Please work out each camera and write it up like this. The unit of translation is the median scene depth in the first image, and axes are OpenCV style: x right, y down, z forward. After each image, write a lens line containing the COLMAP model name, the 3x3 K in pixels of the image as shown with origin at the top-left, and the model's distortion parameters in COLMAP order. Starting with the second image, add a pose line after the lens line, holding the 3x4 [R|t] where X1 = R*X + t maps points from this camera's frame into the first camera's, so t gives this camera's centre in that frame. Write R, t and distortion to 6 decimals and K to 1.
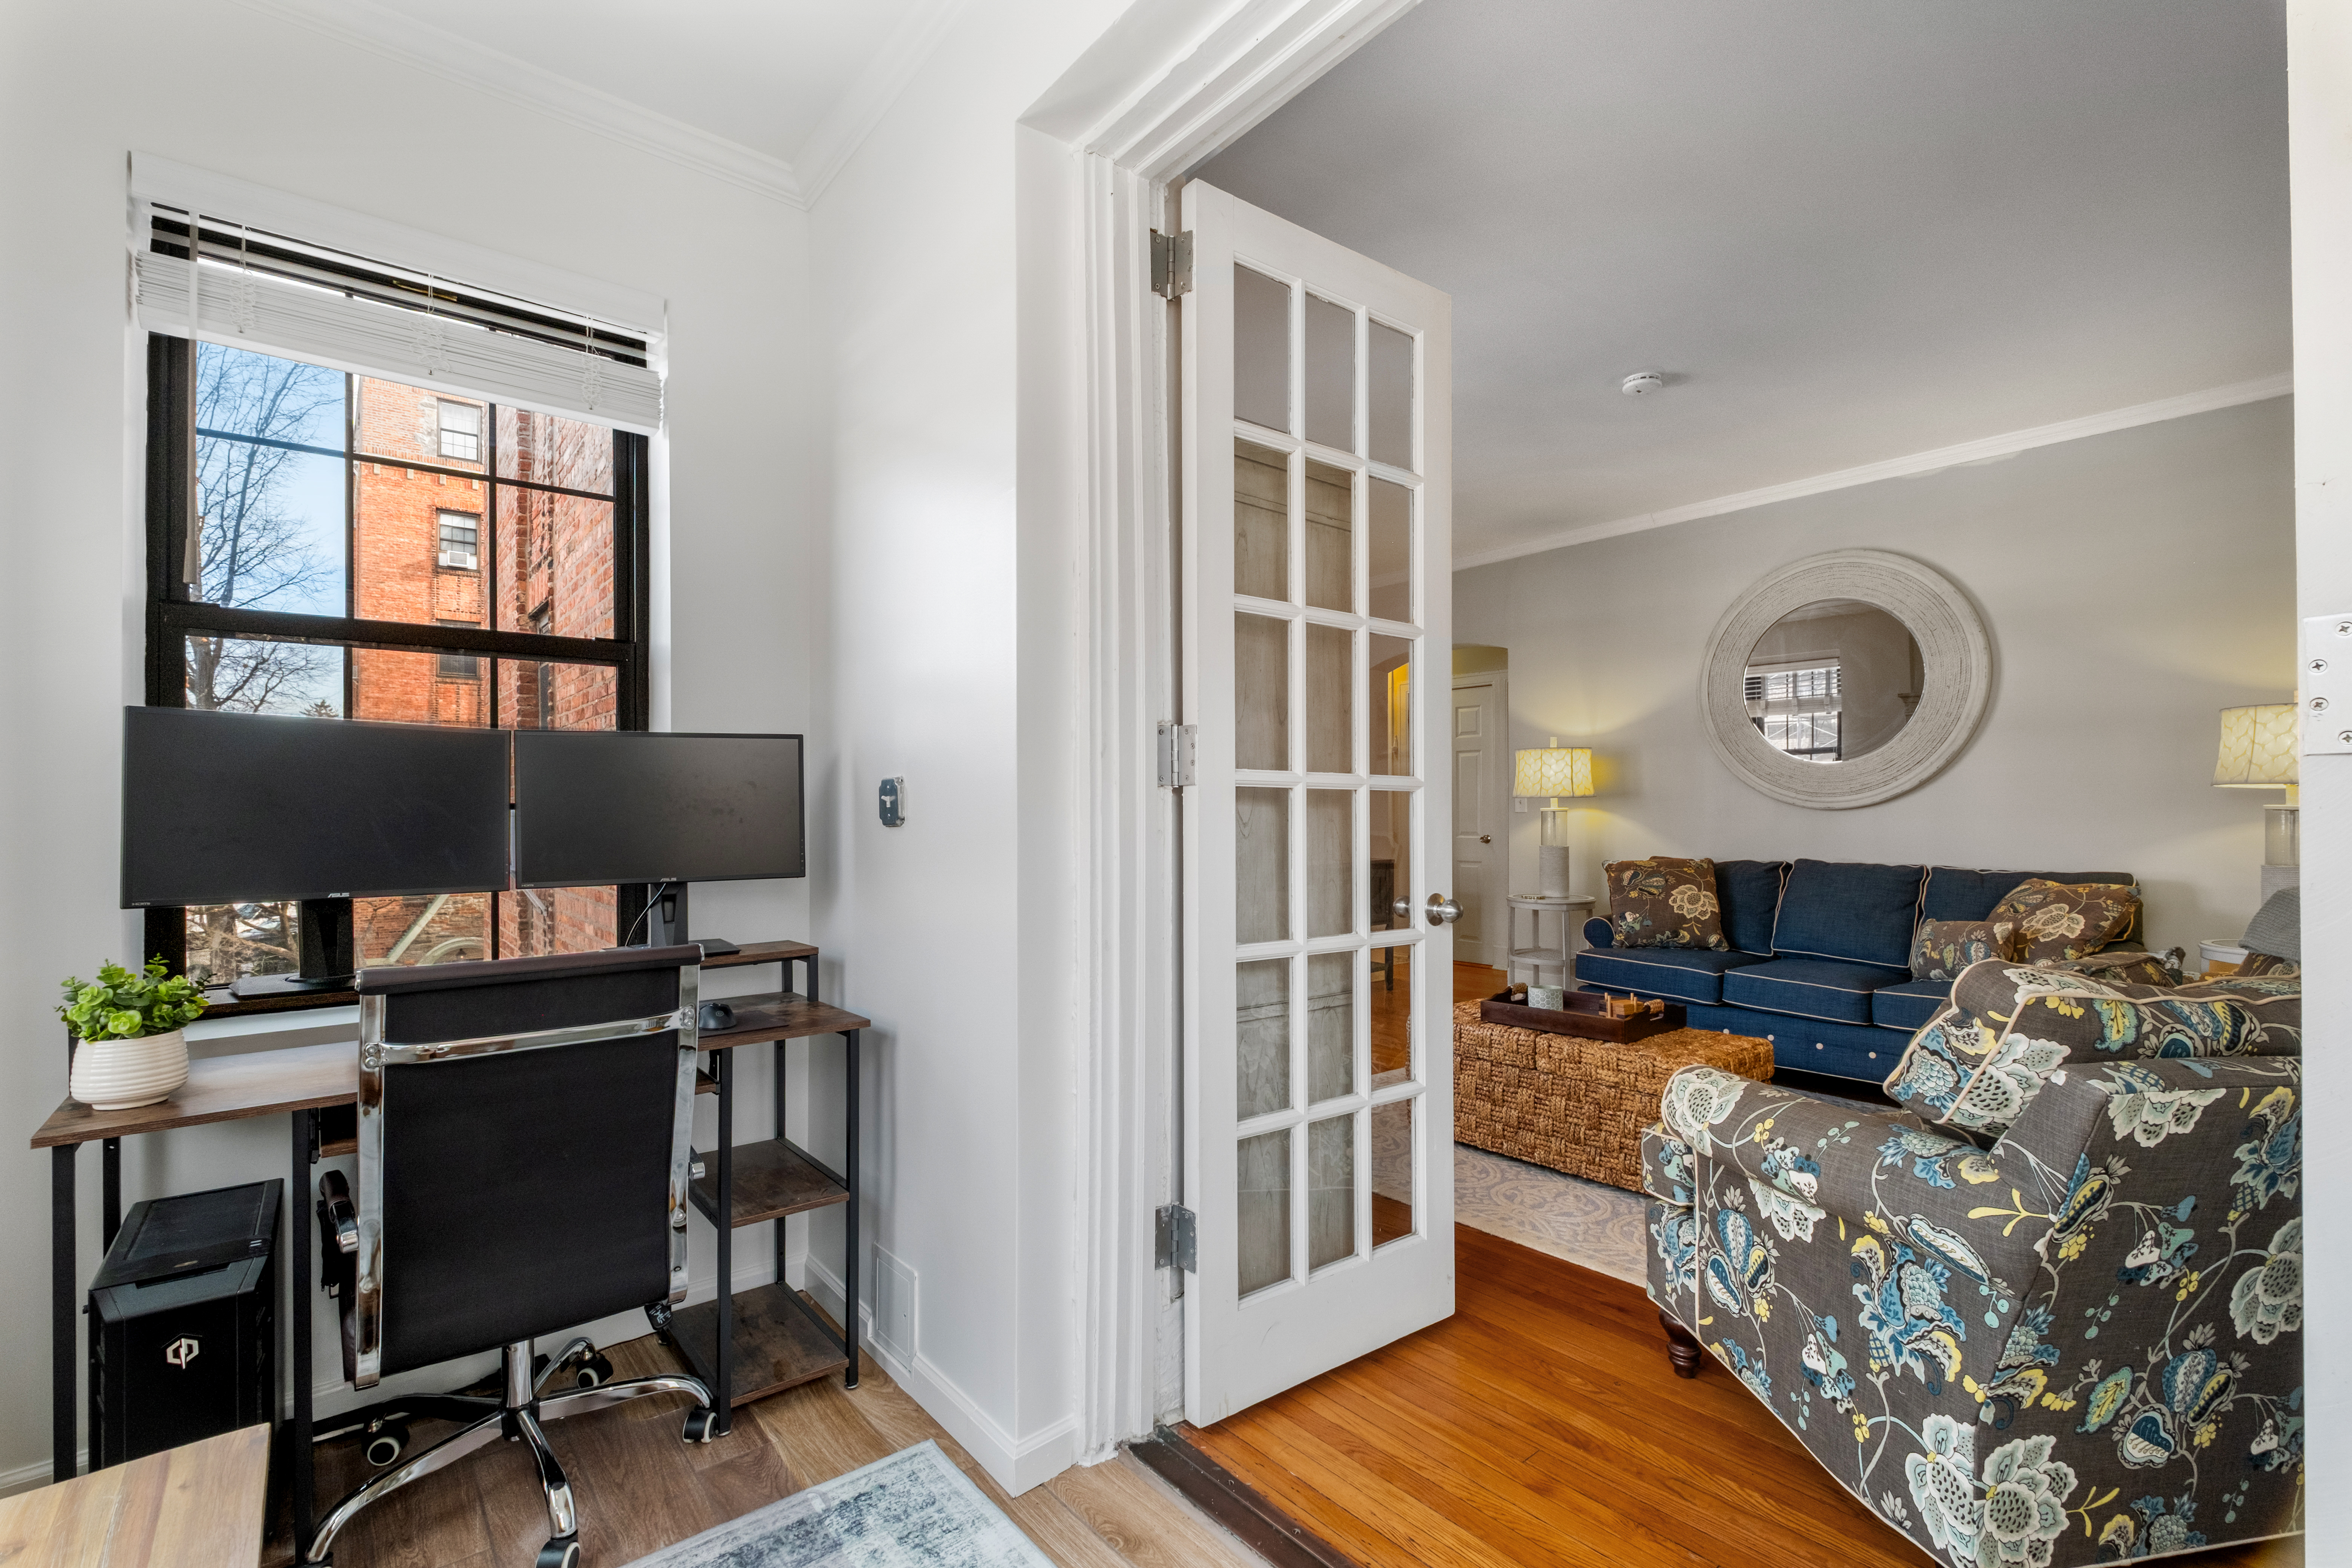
lens RADIAL K [[1042.5, 0, 1193.0], [0, 1042.5, 800.5], [0, 0, 1]] dist [0.015720, -0.003543]
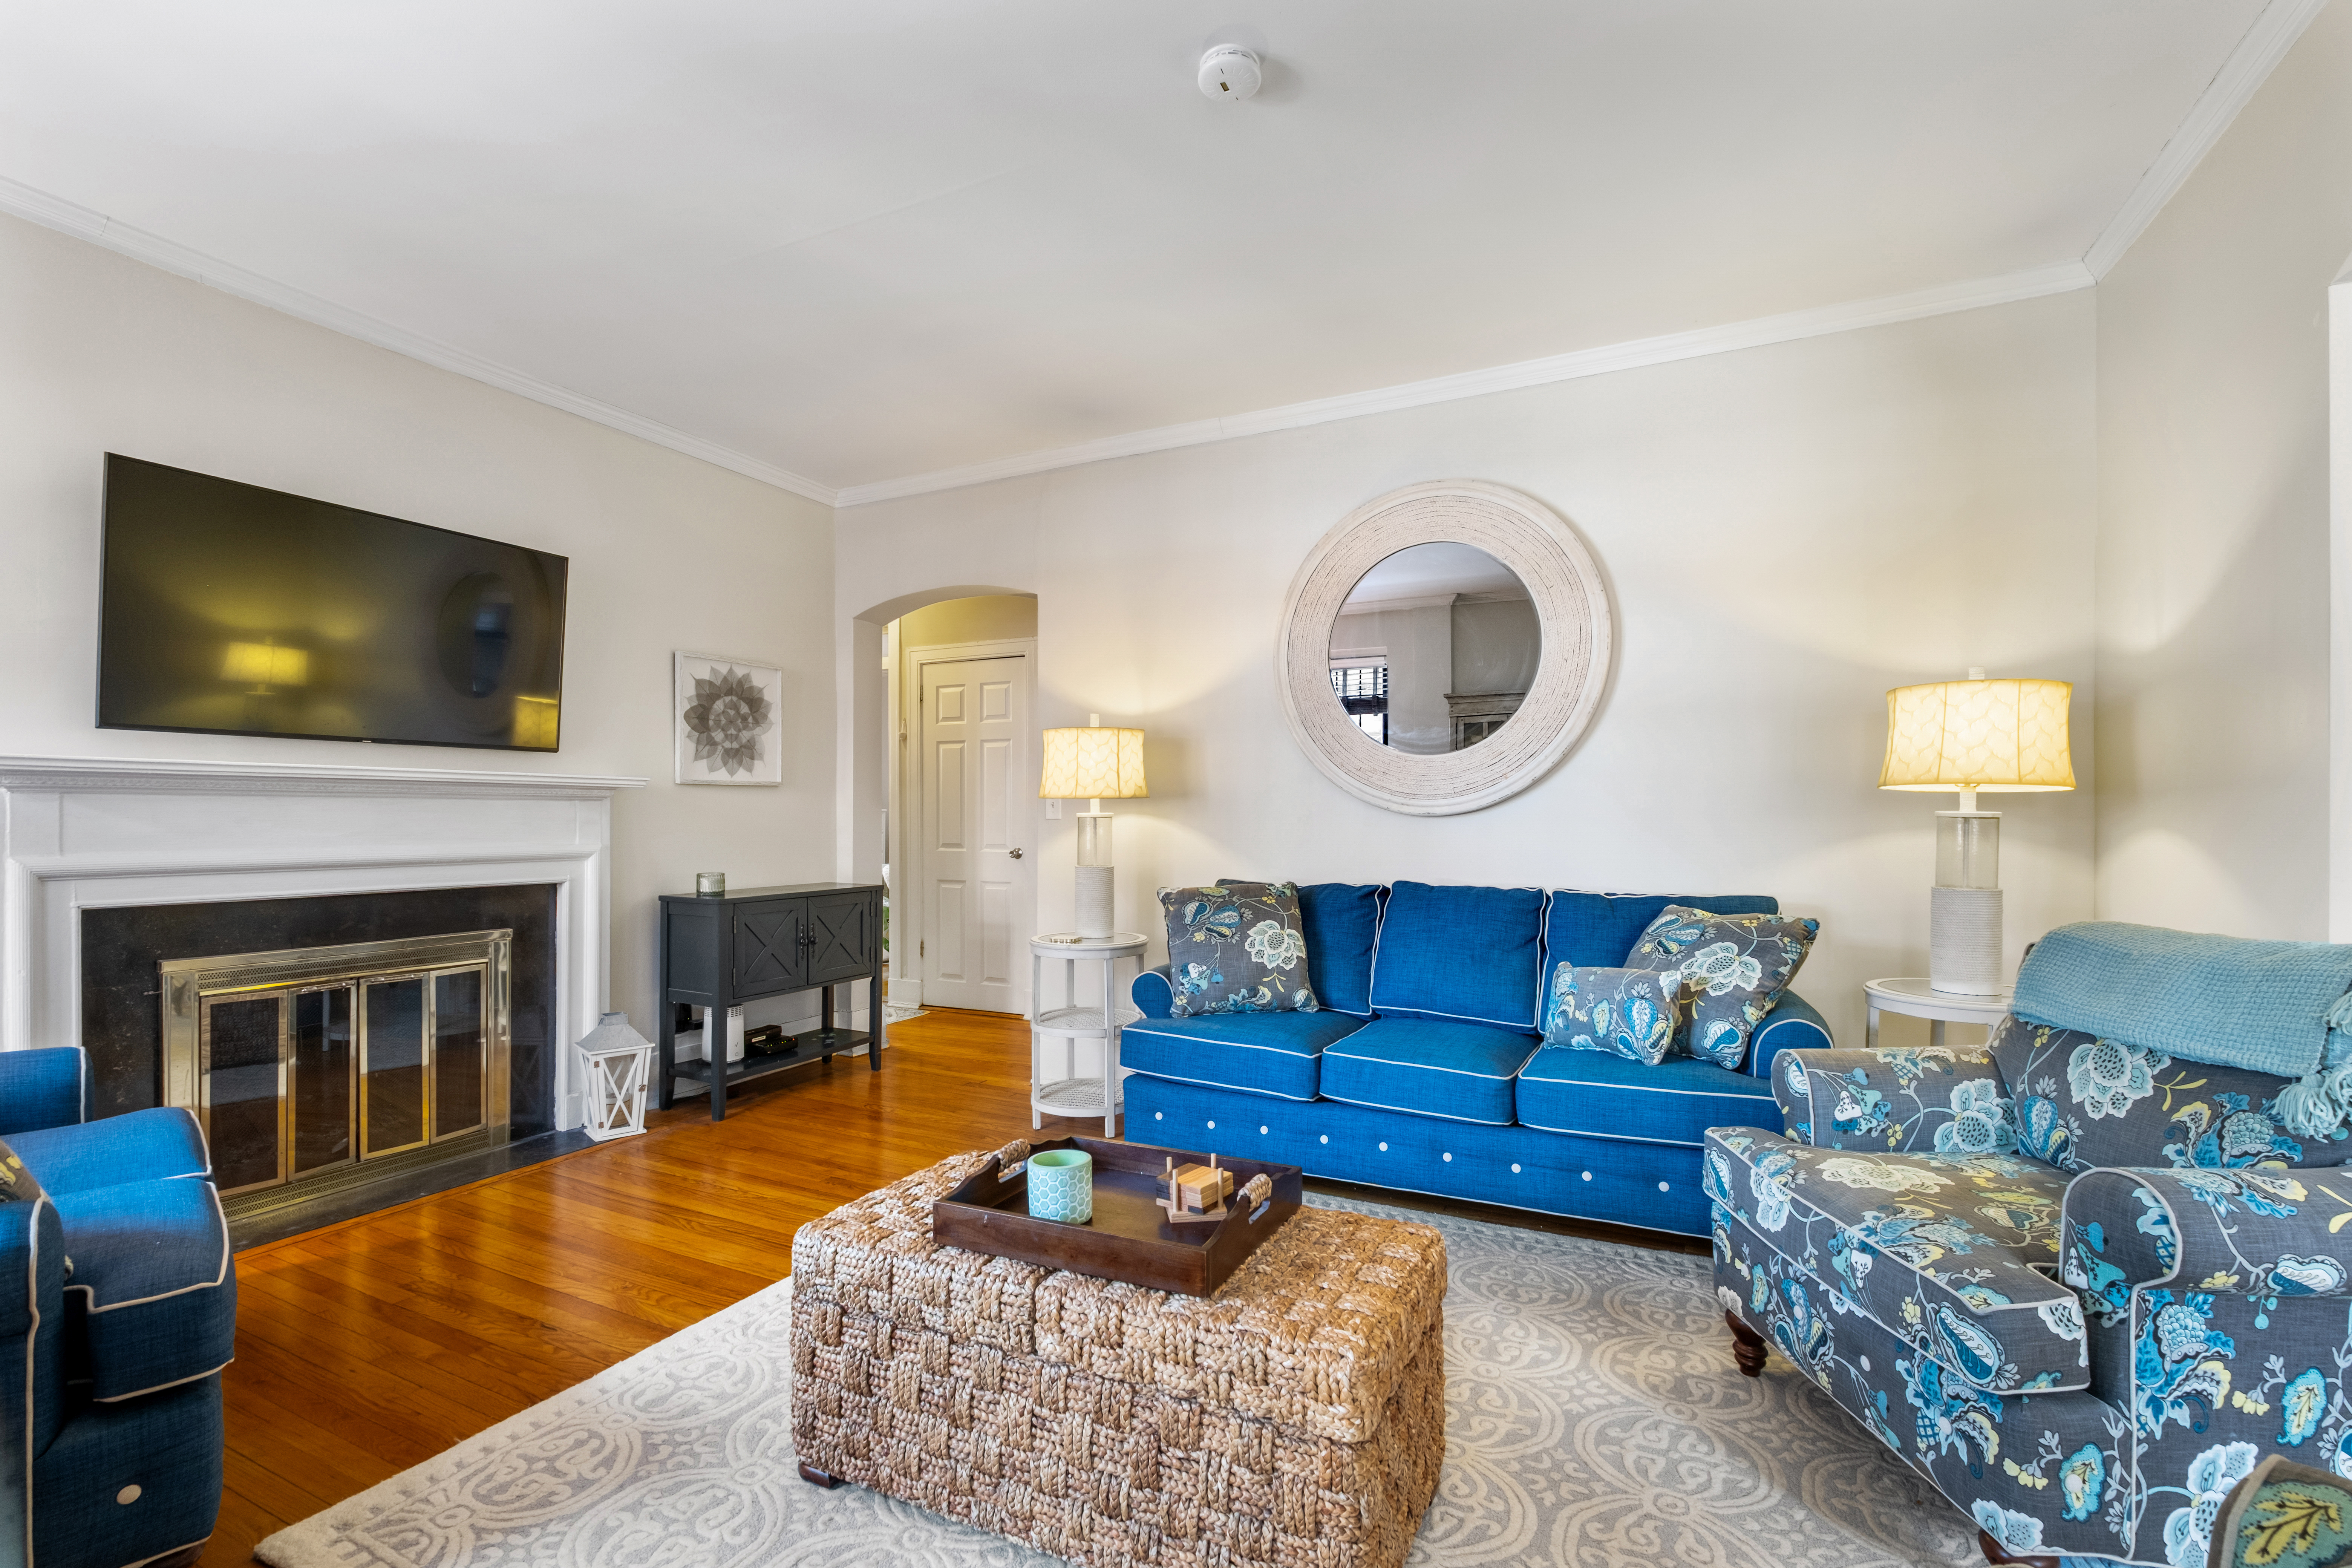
lens RADIAL K [[1042.5, 0, 1174.2], [0, 1042.5, 818.2], [0, 0, 1]] dist [0.015720, -0.003543]
pose [[0.922656, 0.001134, 0.385623, 0.142602], [-0.005599, 0.999930, 0.010456, 0.003512], [-0.385584, -0.011806, 0.922597, 0.378008]]
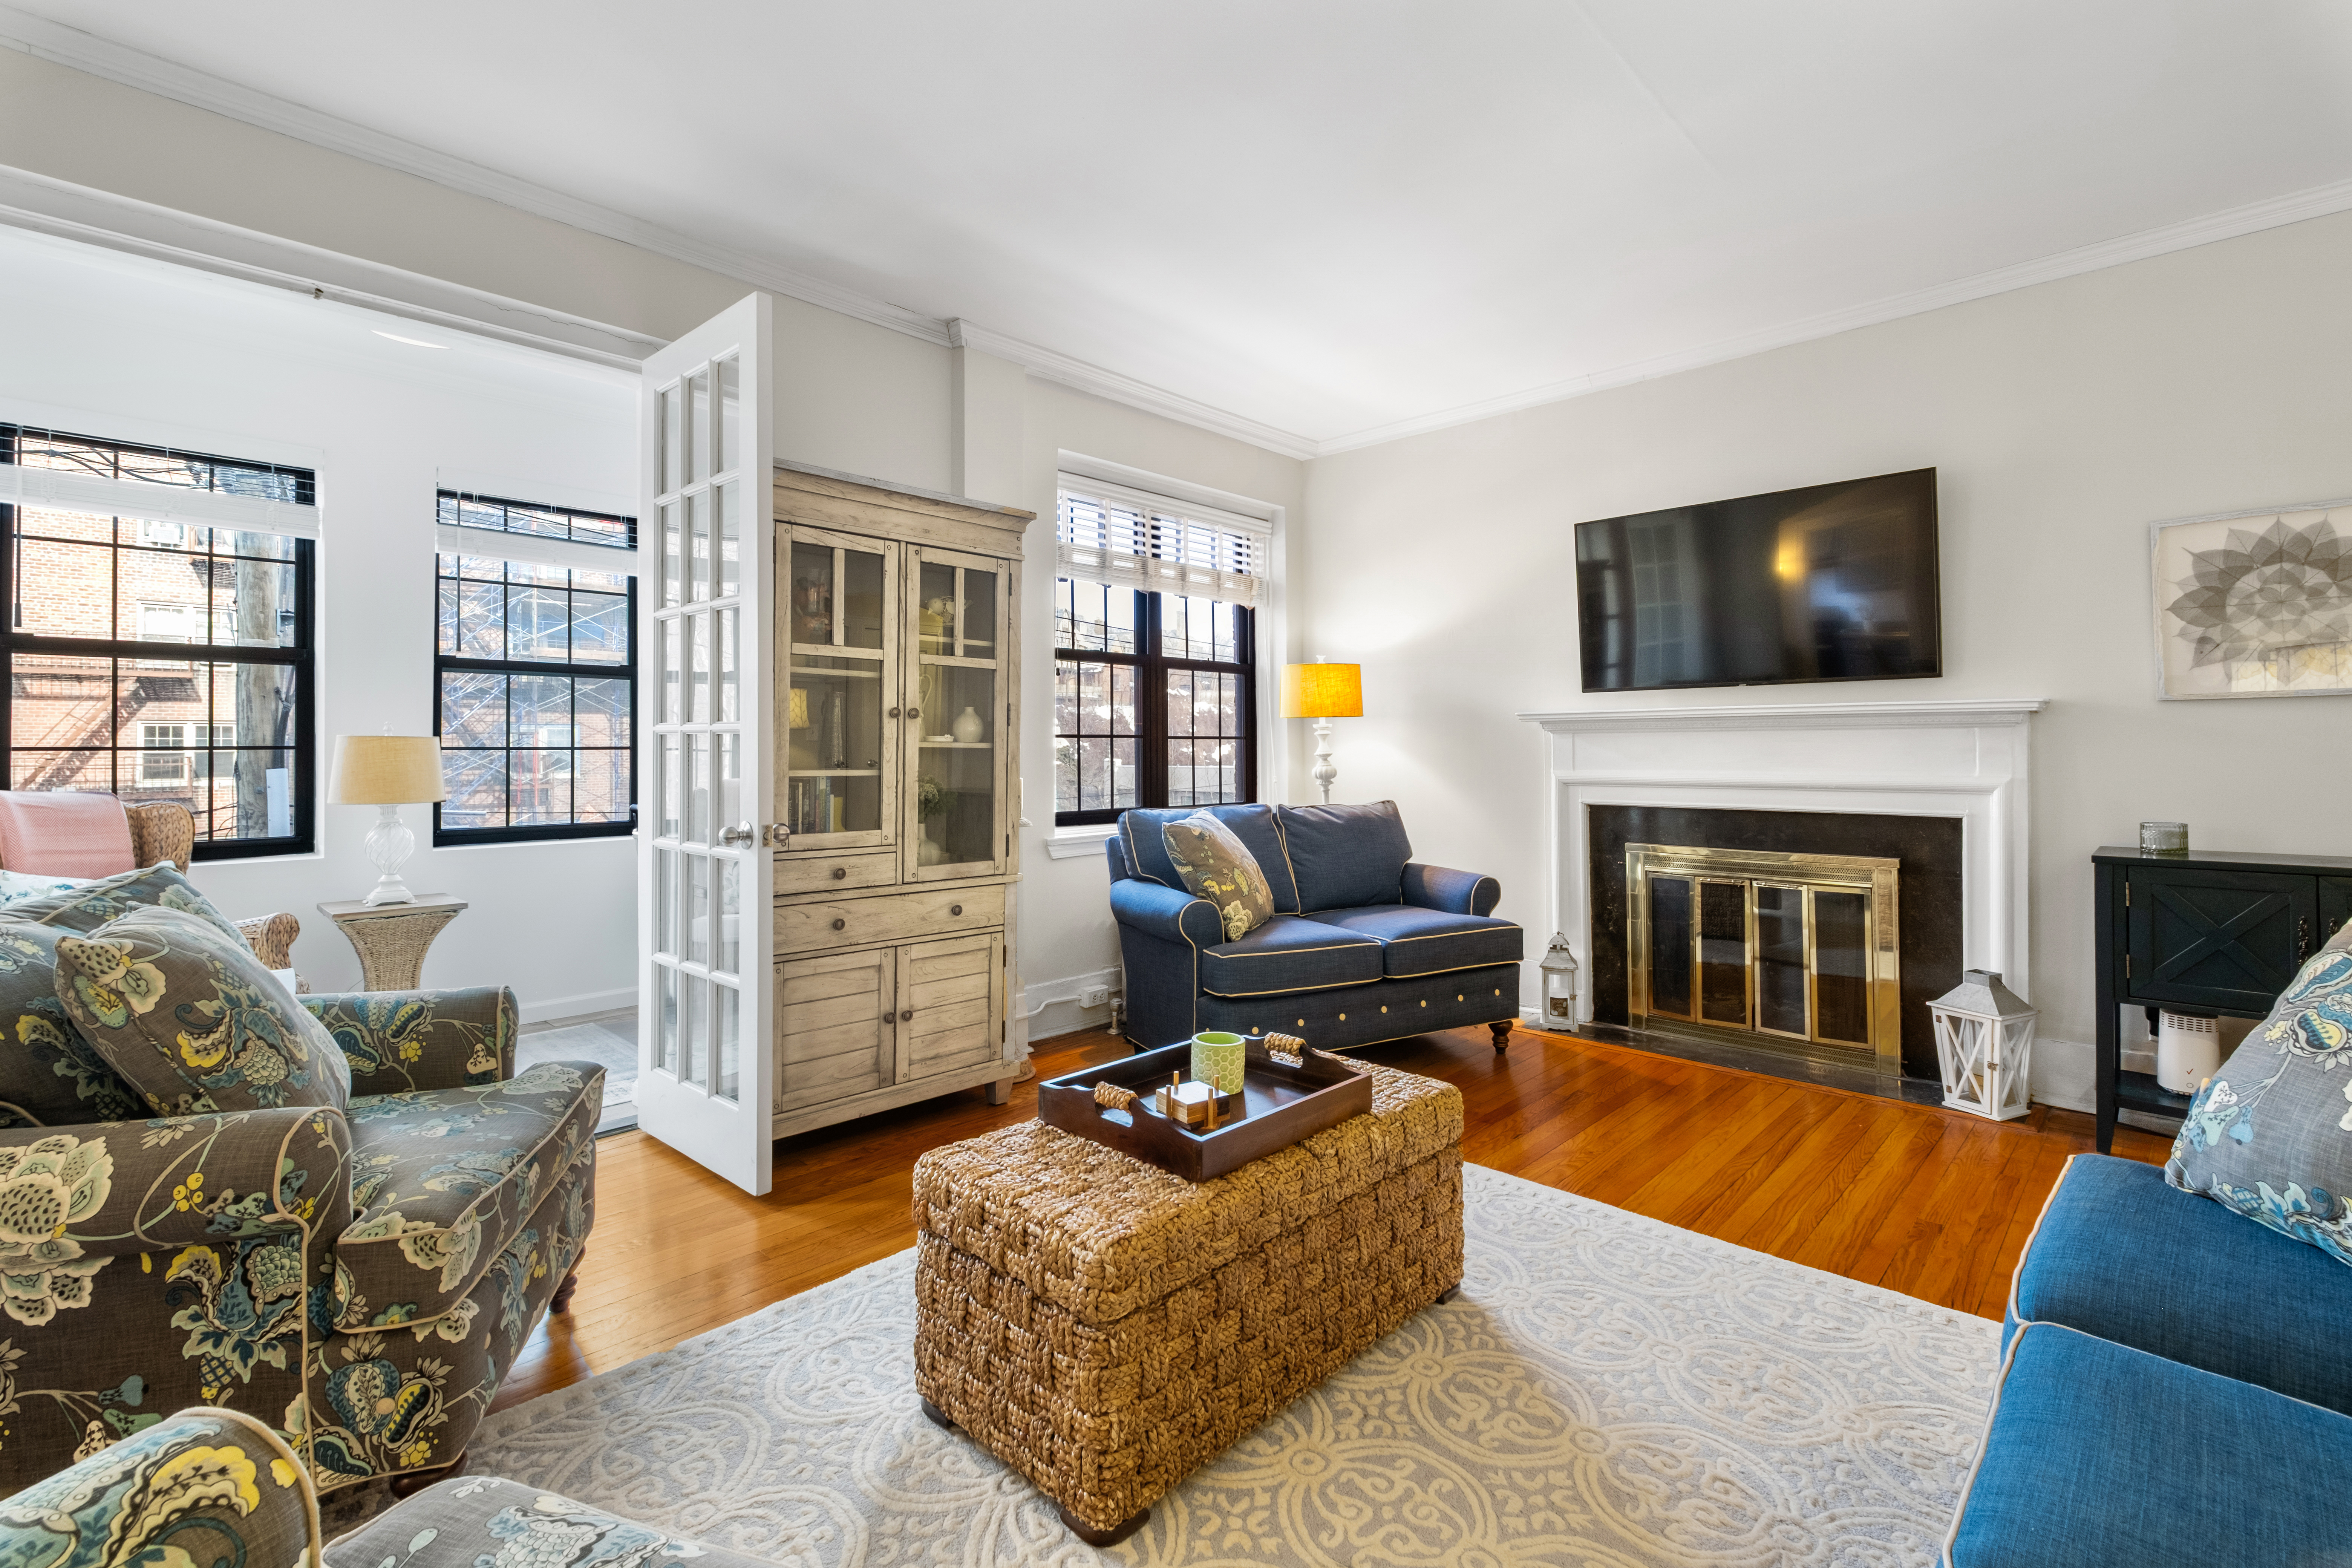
lens RADIAL K [[1042.5, 0, 1189.8], [0, 1042.5, 740.6], [0, 0, 1]] dist [0.015720, -0.003543]
pose [[0.116540, -0.007512, -0.993158, 0.715844], [0.014068, 0.999884, -0.005912, 0.006415], [0.993086, -0.013283, 0.116632, 0.690090]]
